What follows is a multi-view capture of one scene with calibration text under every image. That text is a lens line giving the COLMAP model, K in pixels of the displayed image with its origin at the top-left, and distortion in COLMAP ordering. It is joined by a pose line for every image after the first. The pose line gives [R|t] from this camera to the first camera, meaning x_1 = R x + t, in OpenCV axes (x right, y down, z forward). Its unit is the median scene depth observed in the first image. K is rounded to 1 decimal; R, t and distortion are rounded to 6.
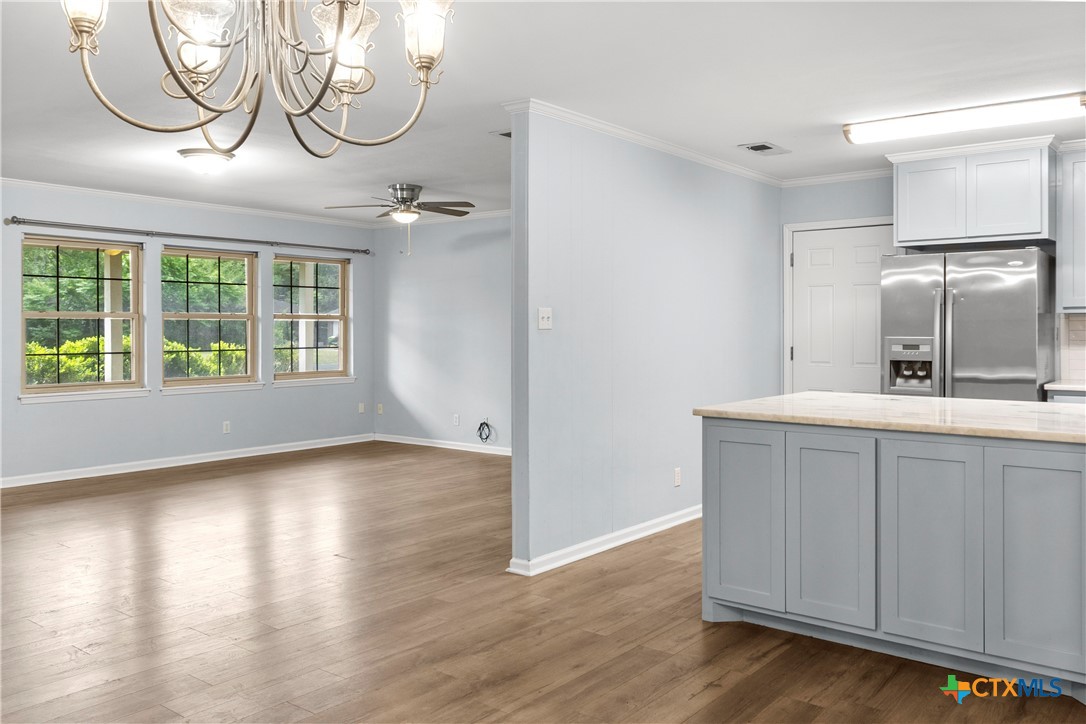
lens RADIAL K [[870.3, 0, 539.2], [0, 870.3, 335.0], [0, 0, 1]] dist [-0.010737, 0.006331]
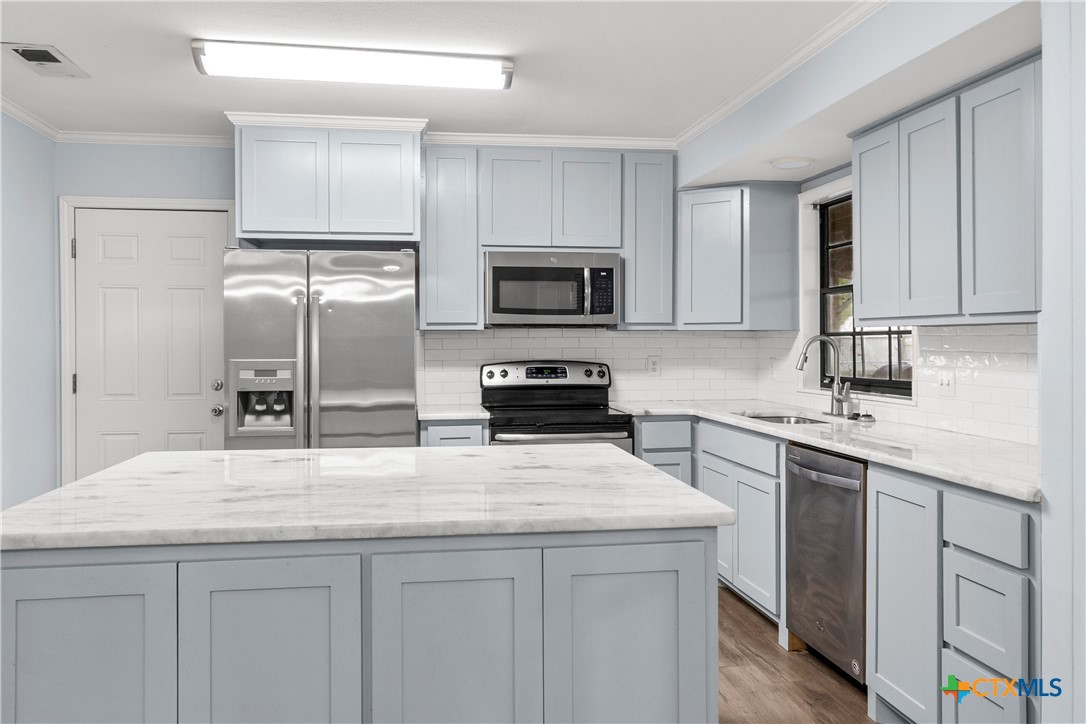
lens RADIAL K [[865.8, 0, 542.2], [0, 865.8, 351.5], [0, 0, 1]] dist [0.001191, 0.012152]
pose [[0.671671, -0.006404, 0.740822, 0.036736], [0.005603, 0.999978, 0.003565, -0.005913], [-0.740829, 0.001756, 0.671692, 0.324940]]
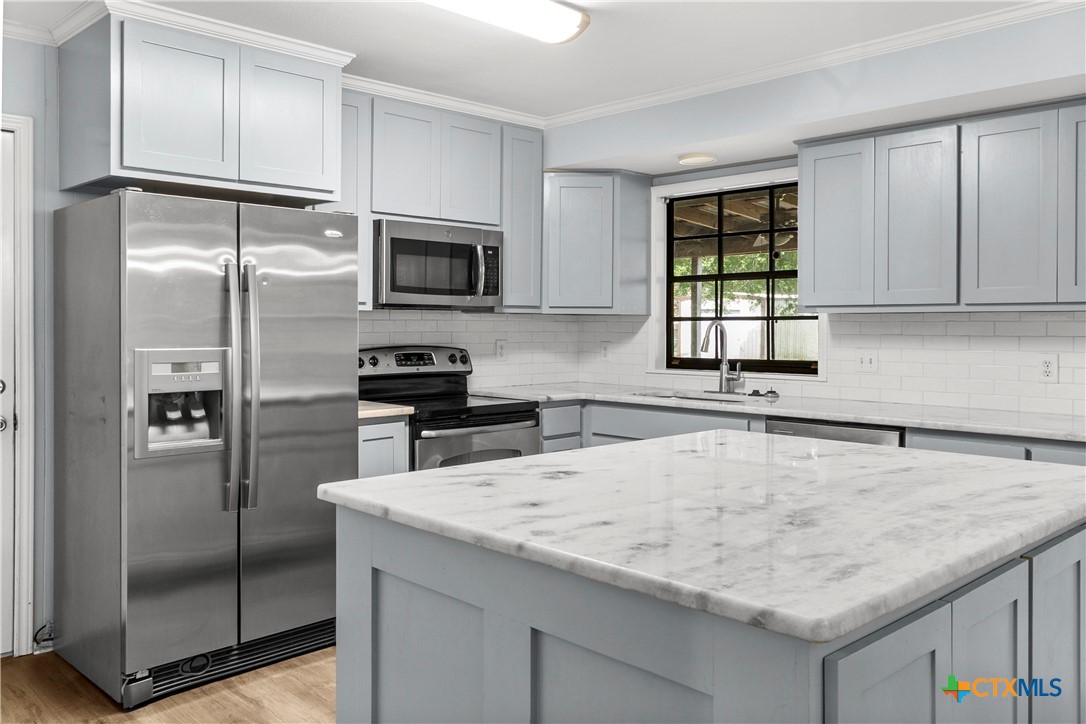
lens RADIAL K [[870.3, 0, 539.2], [0, 870.3, 335.0], [0, 0, 1]] dist [-0.010737, 0.006331]
pose [[0.127701, -0.007381, 0.991785, -0.080111], [0.005803, 0.999961, 0.006694, -0.008157], [-0.991796, 0.004900, 0.127739, 0.713792]]
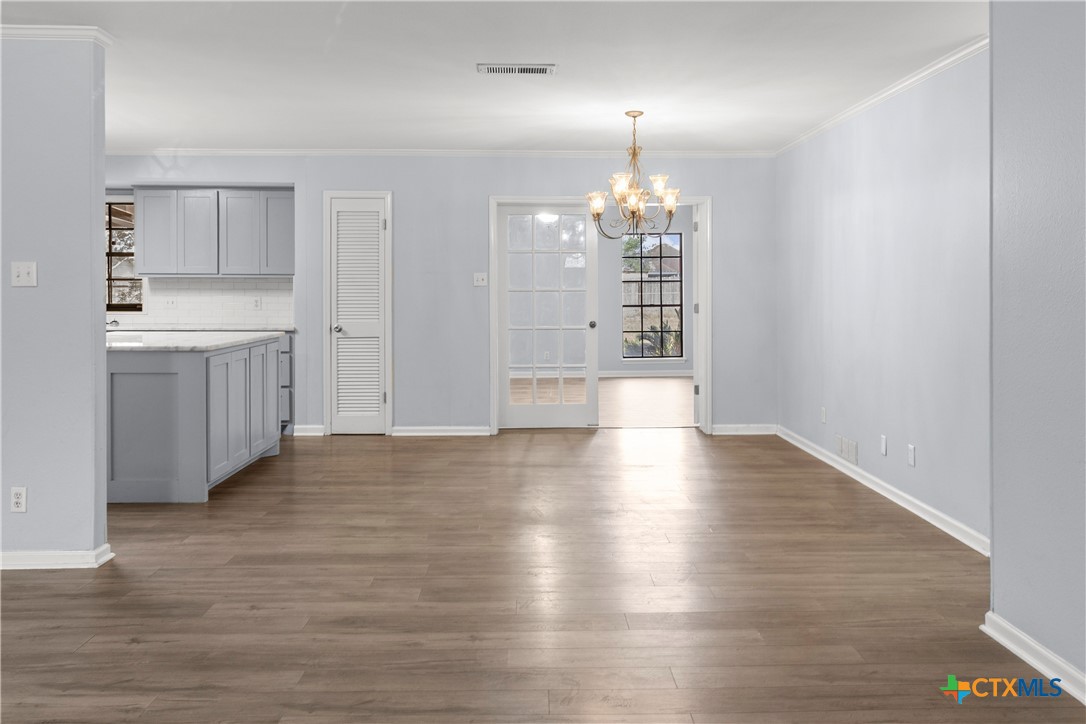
lens RADIAL K [[894.0, 0, 545.2], [0, 894.0, 292.2], [0, 0, 1]] dist [0.004203, 0.003432]
pose [[-0.648798, -0.000986, 0.760960, -0.816210], [0.004967, 0.999972, 0.005530, -0.001374], [-0.760944, 0.007368, -0.648775, 1.013296]]
